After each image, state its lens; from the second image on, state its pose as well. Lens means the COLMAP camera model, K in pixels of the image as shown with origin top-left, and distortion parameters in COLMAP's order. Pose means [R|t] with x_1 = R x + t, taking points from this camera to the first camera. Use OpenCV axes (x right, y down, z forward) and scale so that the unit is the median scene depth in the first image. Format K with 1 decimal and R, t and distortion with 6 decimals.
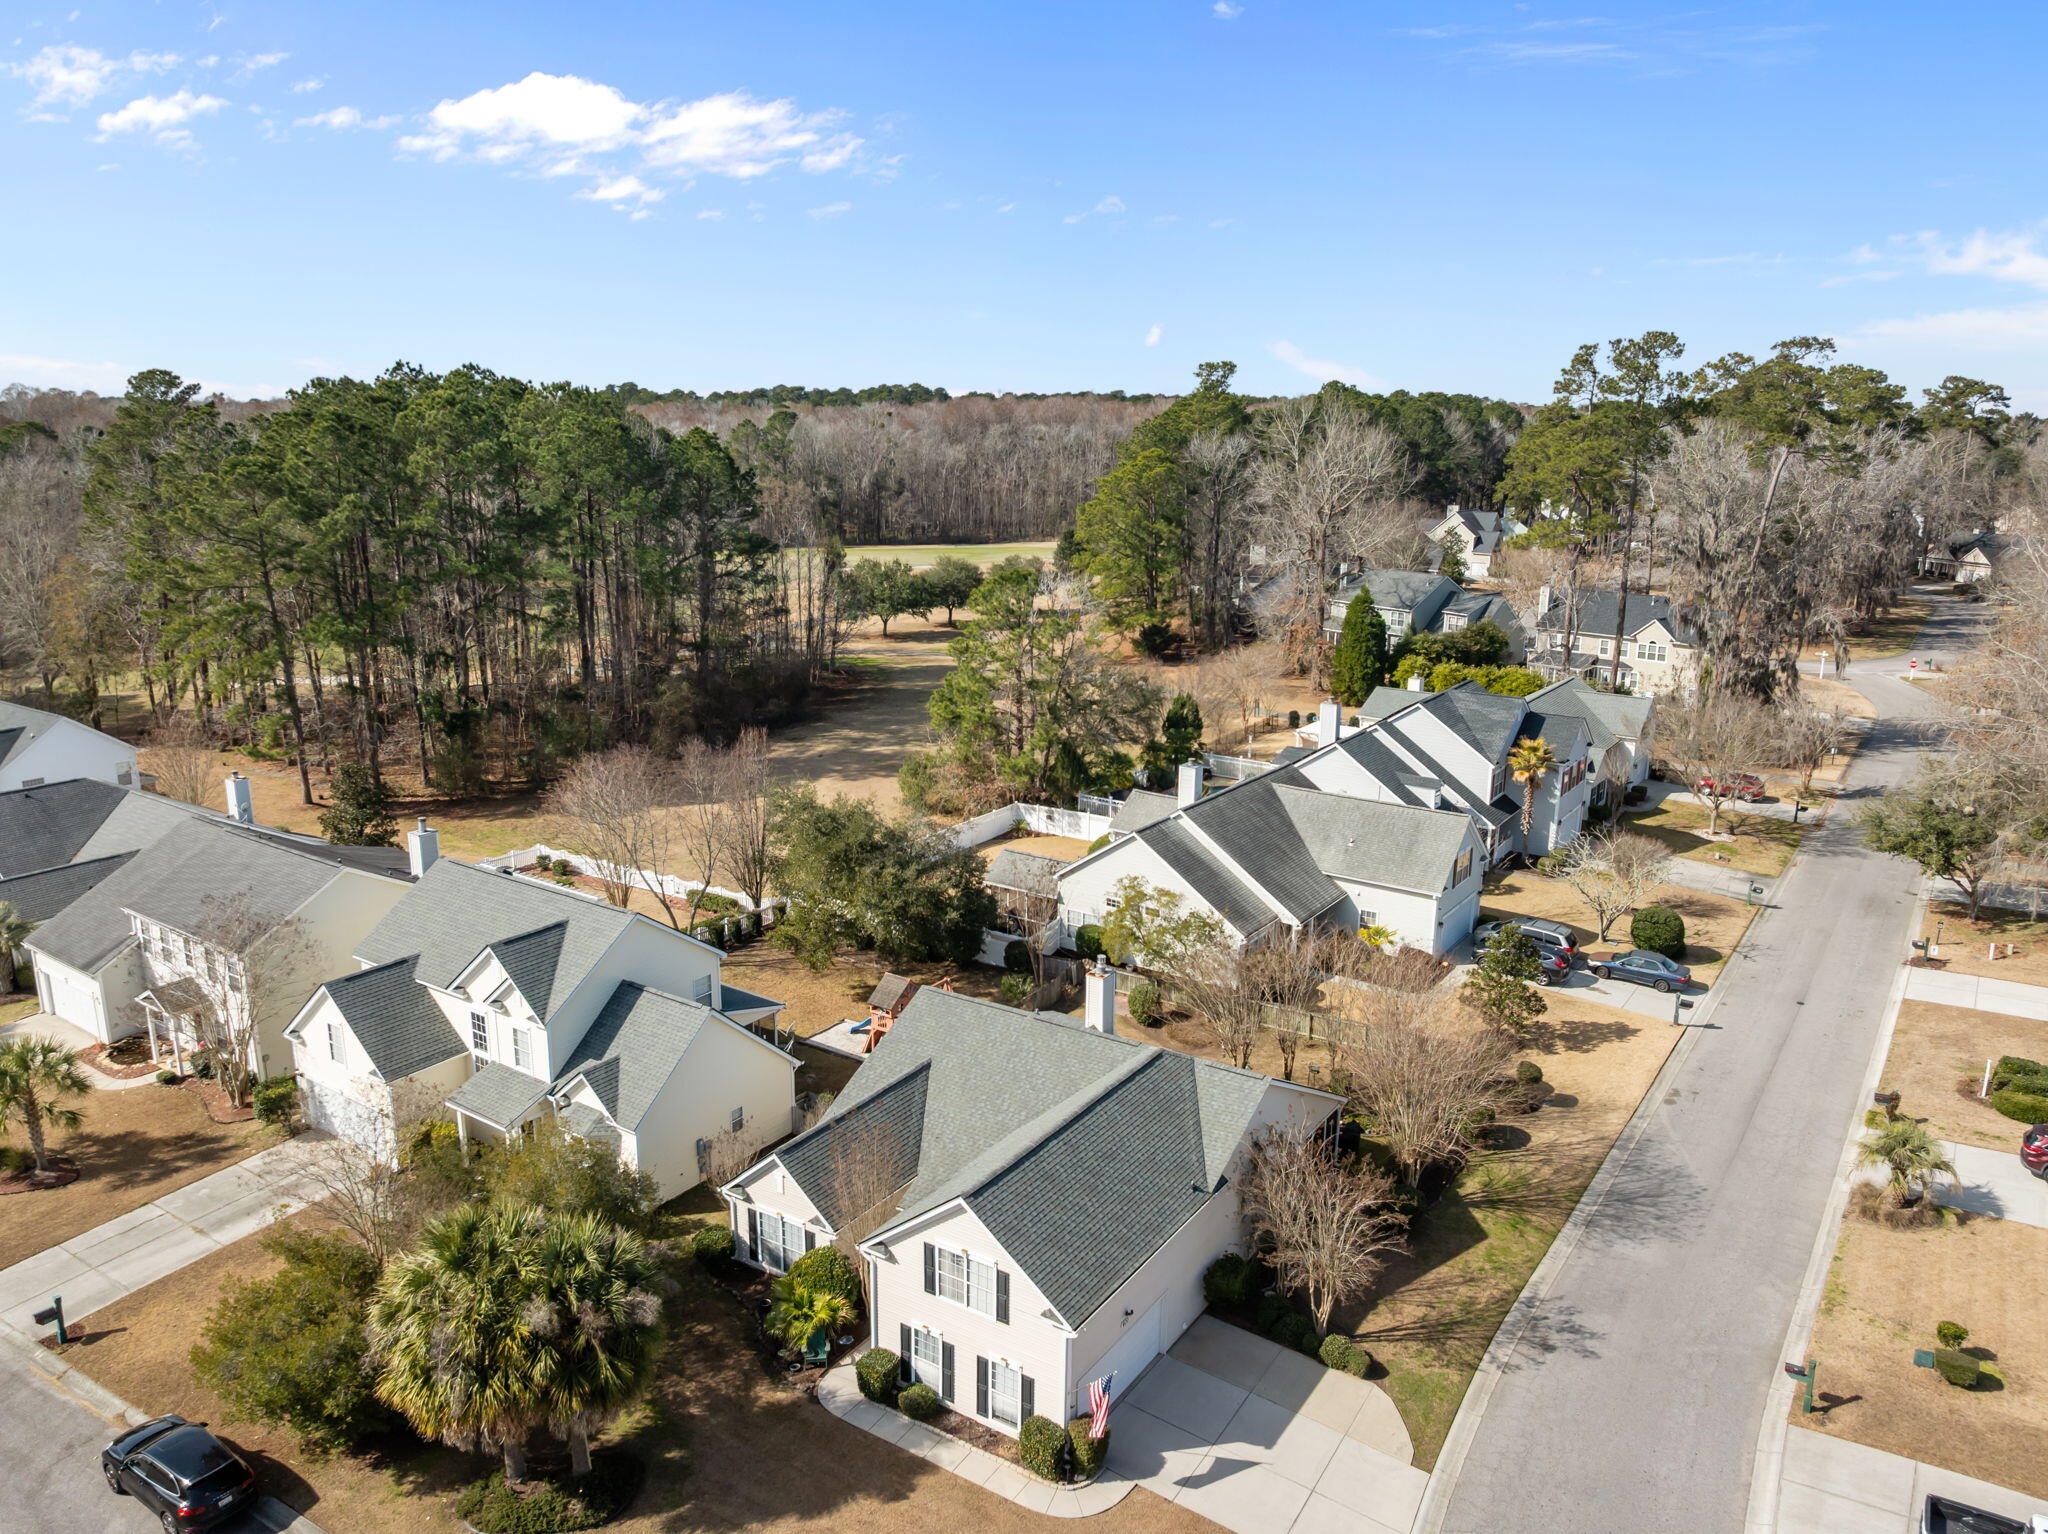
lens RADIAL K [[1547.2, 0, 1024.0], [0, 1547.2, 767.0], [0, 0, 1]] dist [-0.039623, -0.005376]
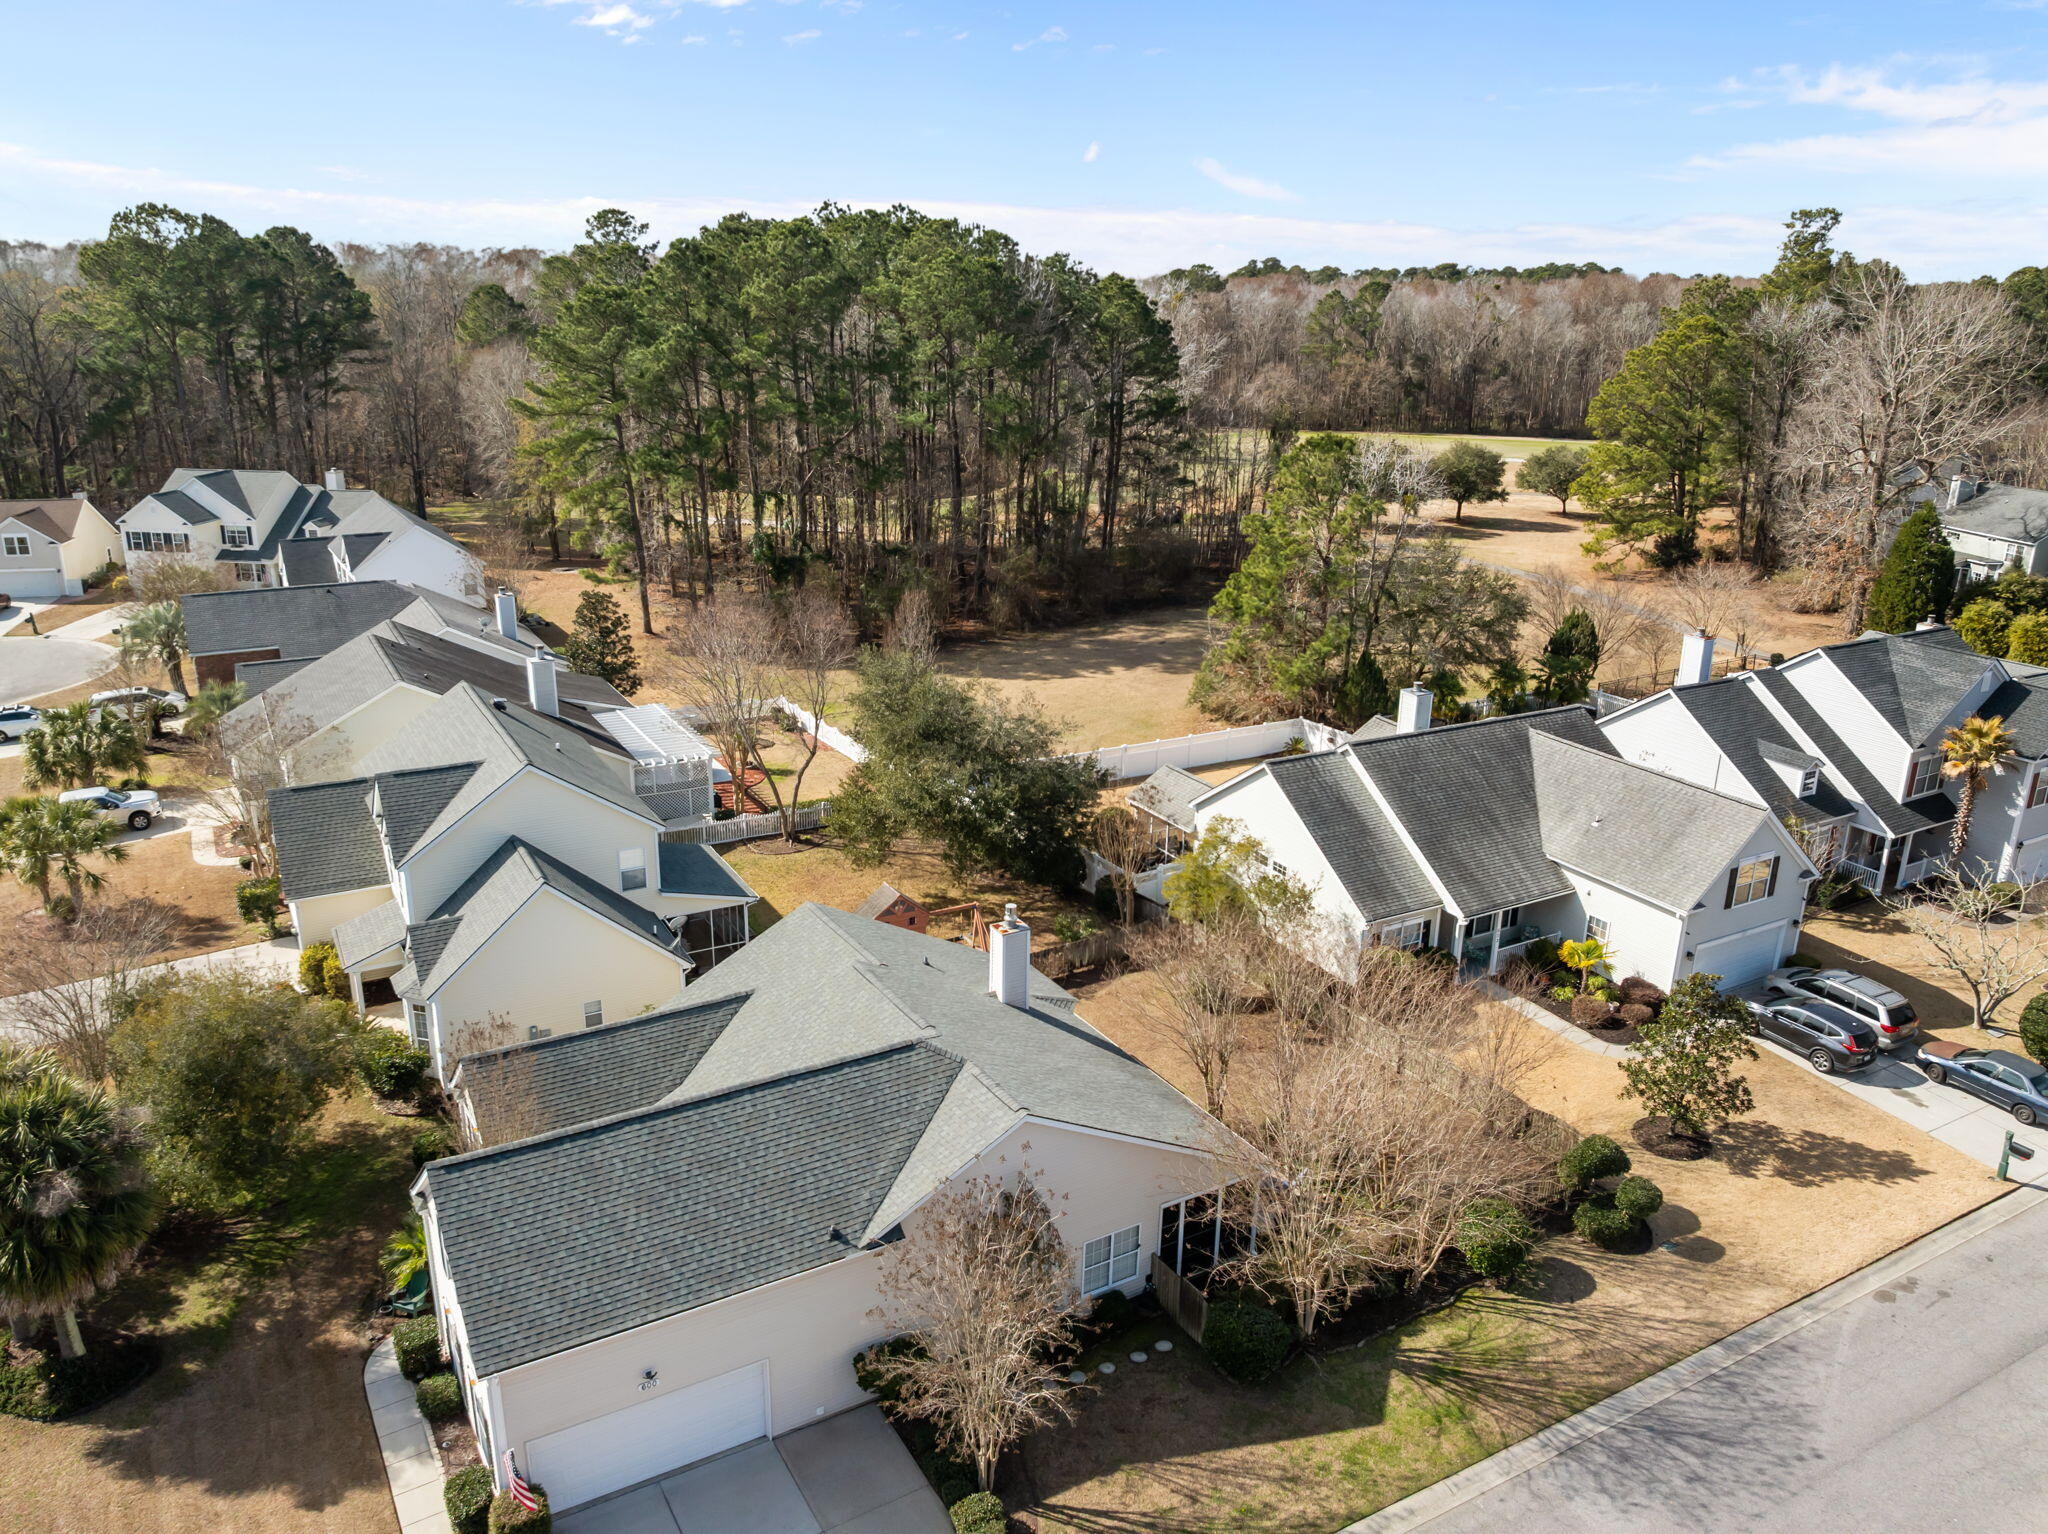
lens RADIAL K [[1547.2, 0, 1024.0], [0, 1547.2, 767.0], [0, 0, 1]] dist [-0.039623, -0.005376]
pose [[0.892395, 0.140072, -0.428965, 0.259613], [-0.112103, 0.989619, 0.089933, -0.010242], [0.437109, -0.032167, 0.898833, 0.220407]]
